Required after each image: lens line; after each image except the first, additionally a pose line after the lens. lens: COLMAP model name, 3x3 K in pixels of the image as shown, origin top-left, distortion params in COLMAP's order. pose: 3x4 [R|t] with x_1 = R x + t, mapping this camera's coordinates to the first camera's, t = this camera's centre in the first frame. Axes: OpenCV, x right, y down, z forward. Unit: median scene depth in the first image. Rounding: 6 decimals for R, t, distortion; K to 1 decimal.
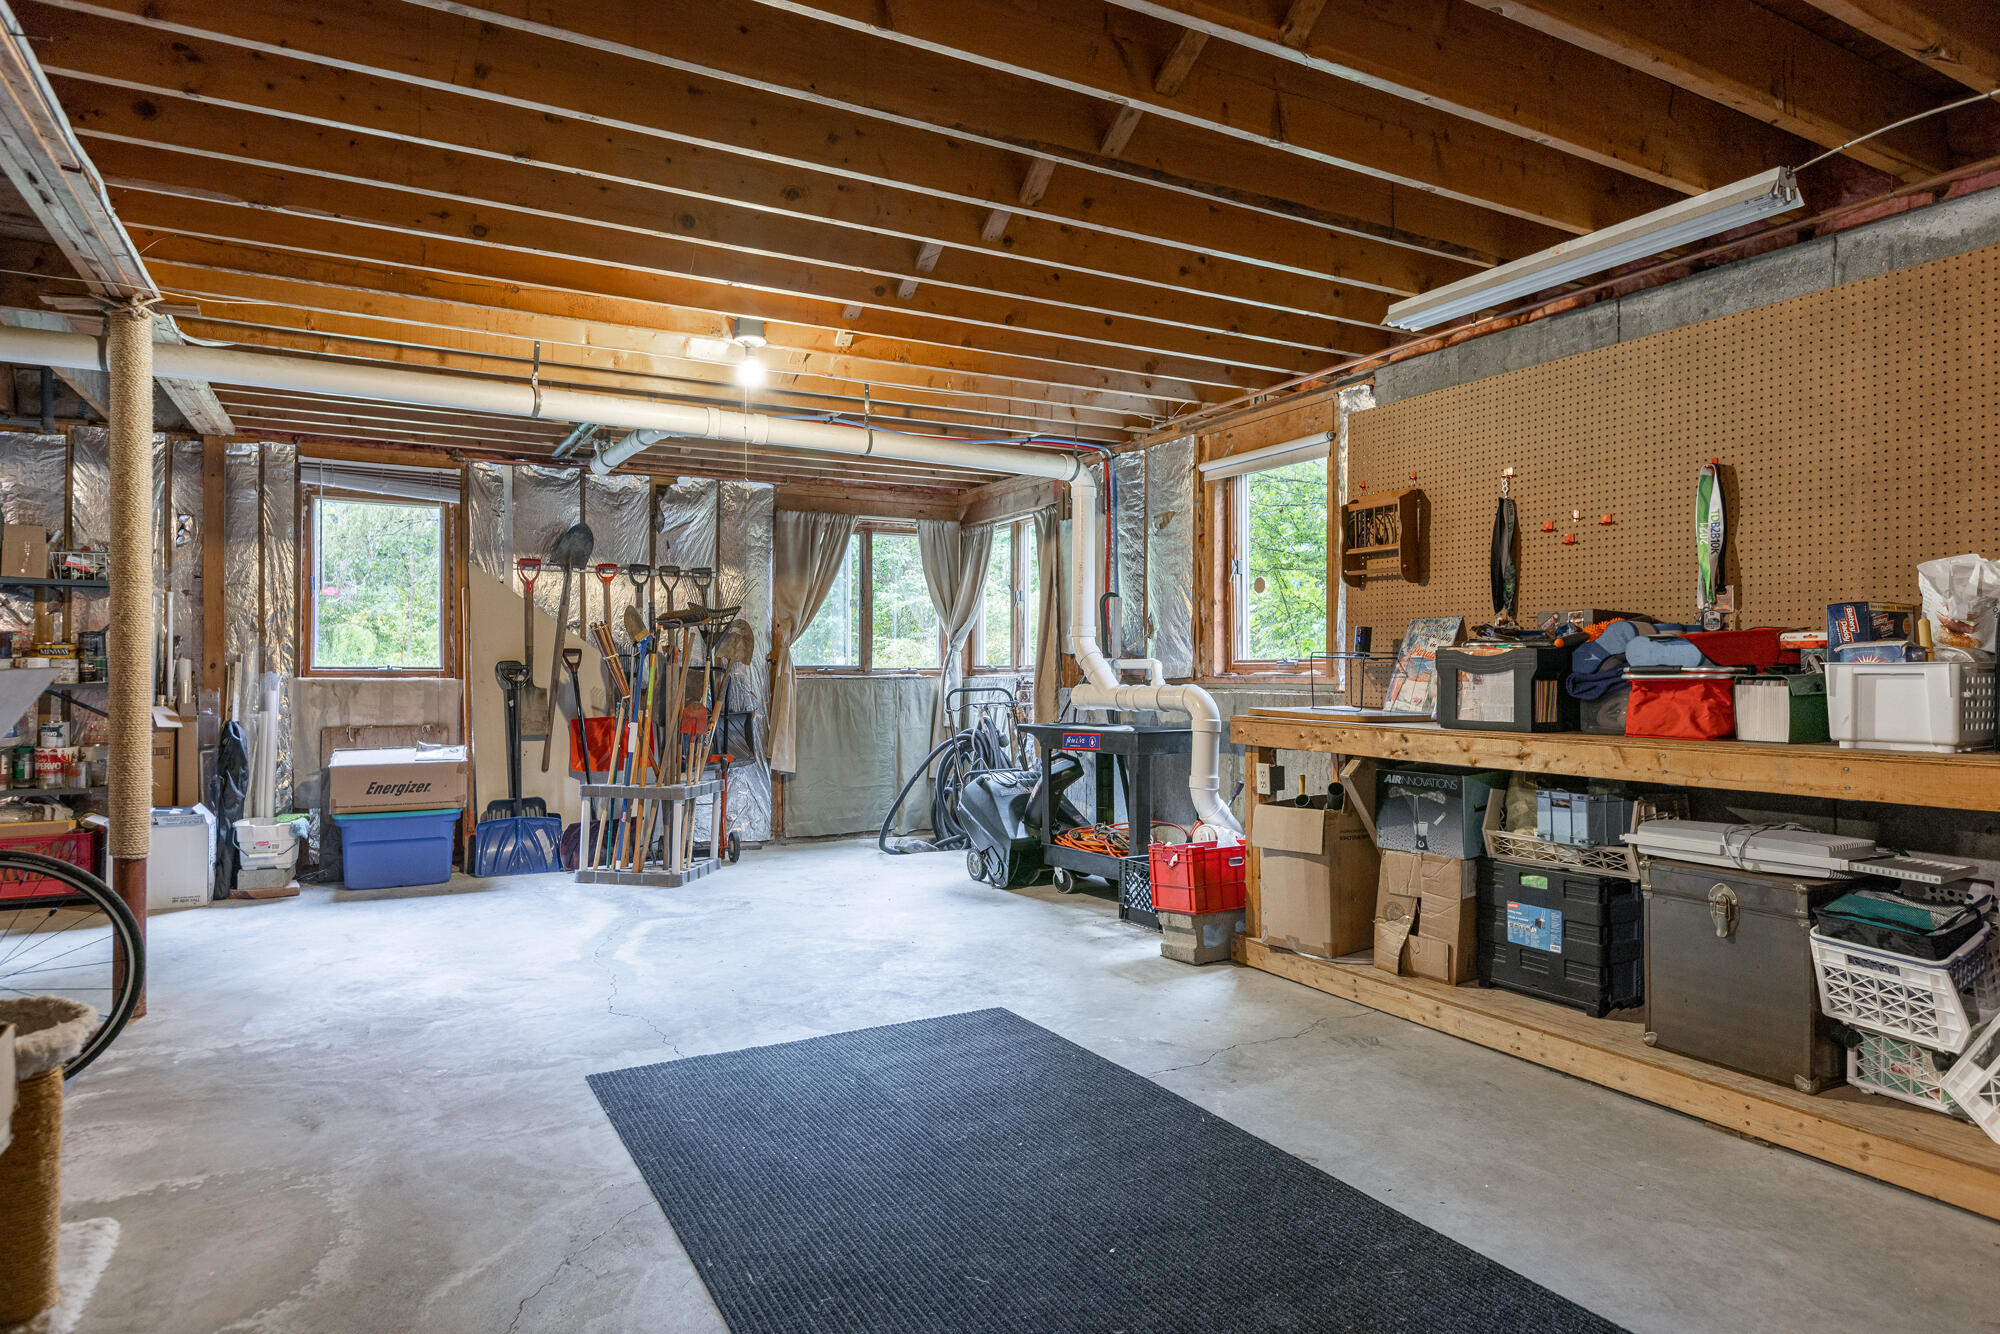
lens RADIAL K [[1125.1, 0, 952.2], [0, 1125.1, 693.8], [0, 0, 1]] dist [-0.005258, -0.000541]
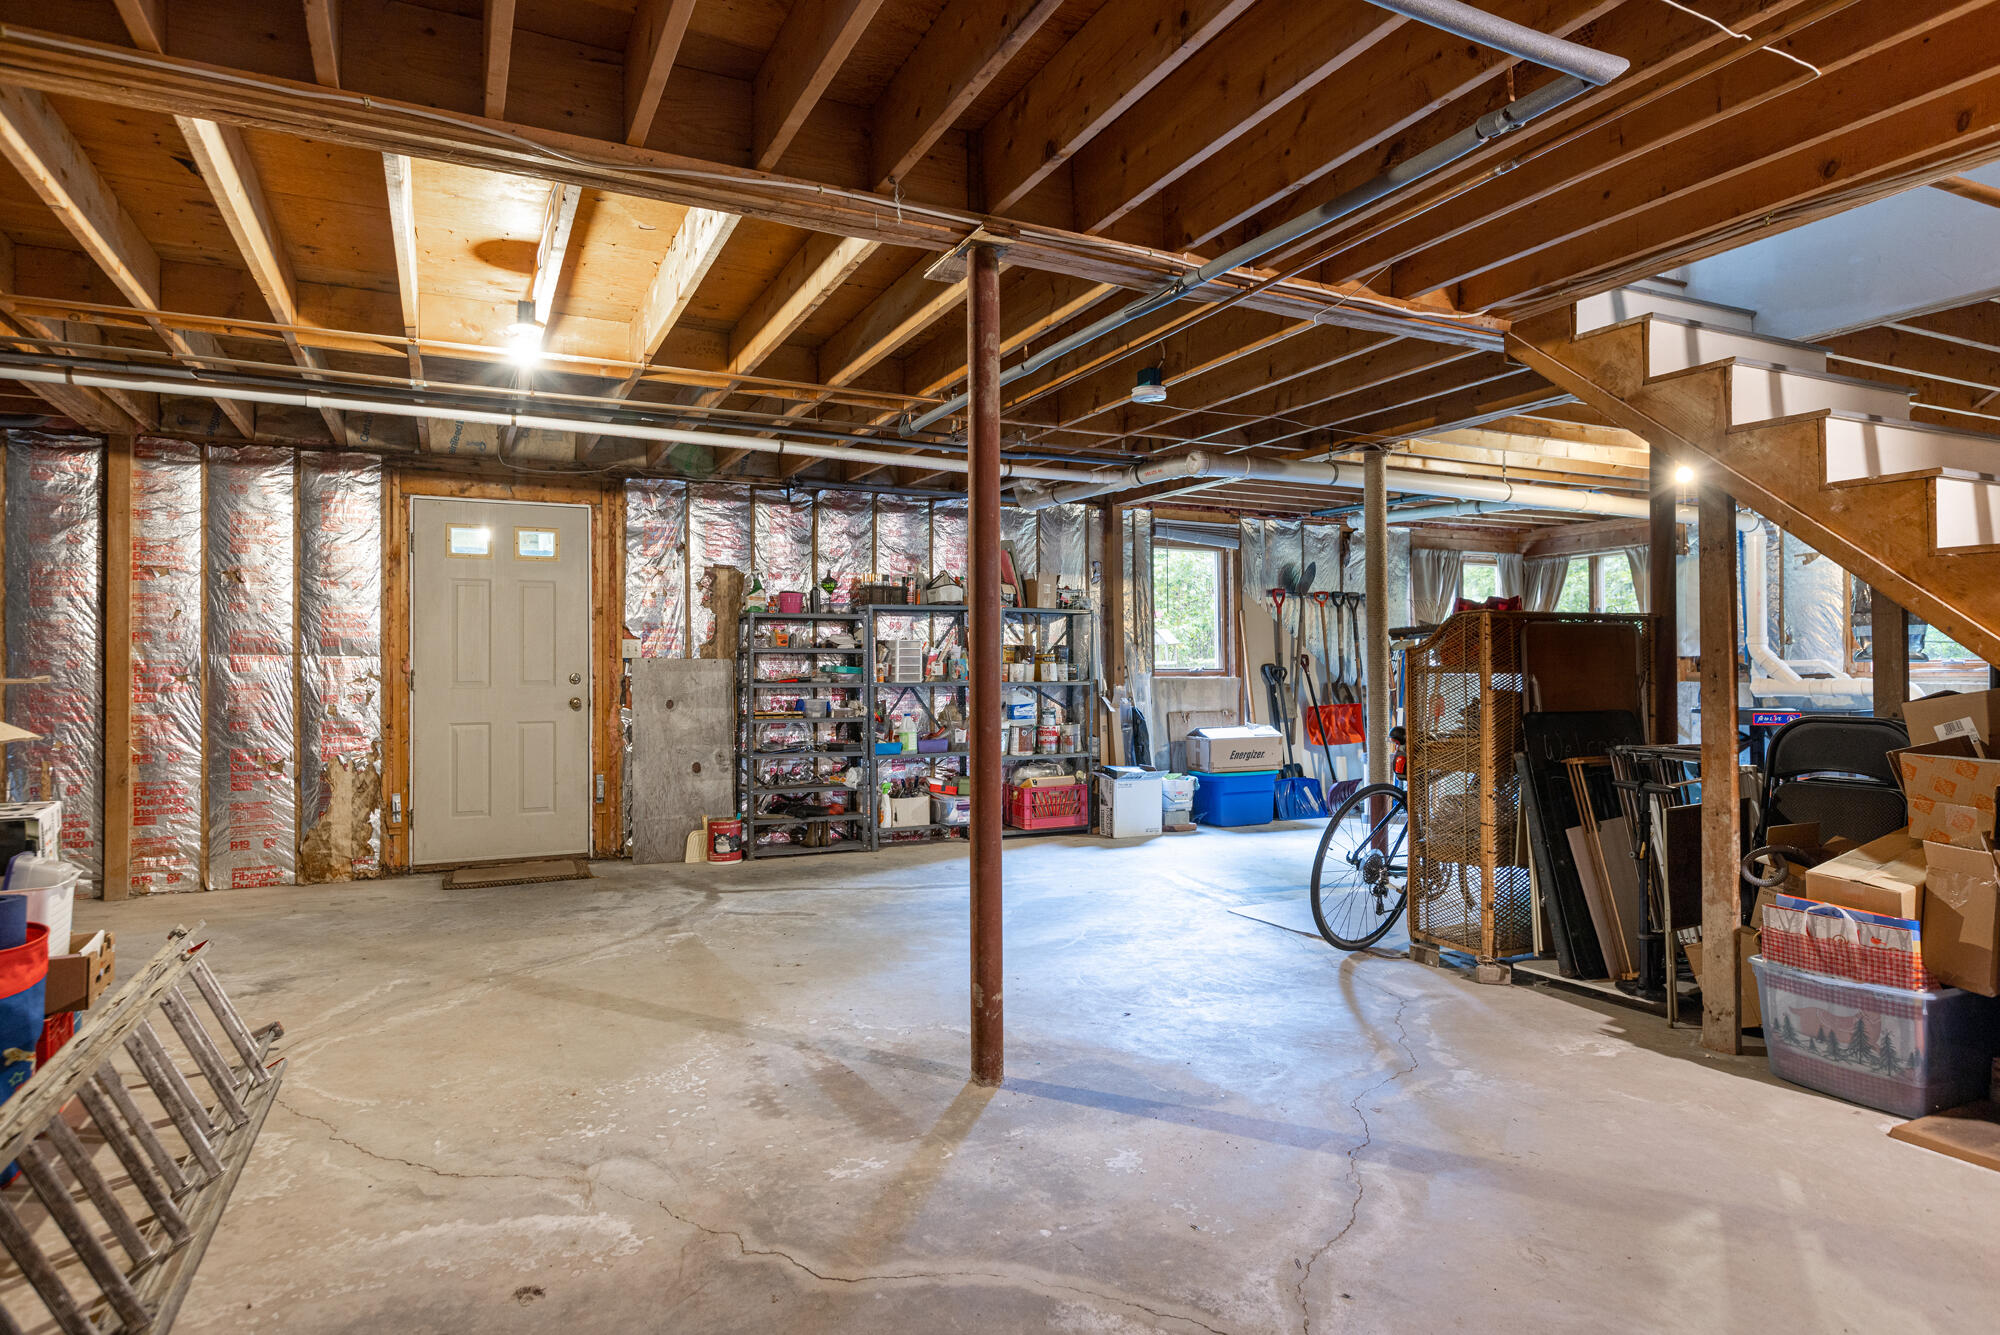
lens RADIAL K [[1125.1, 0, 952.2], [0, 1125.1, 694.3], [0, 0, 1]] dist [-0.005258, -0.000541]
pose [[0.998440, -0.003647, -0.055709, -0.721501], [0.003436, 0.999987, -0.003893, 0.011283], [0.055723, 0.003695, 0.998439, -0.389584]]
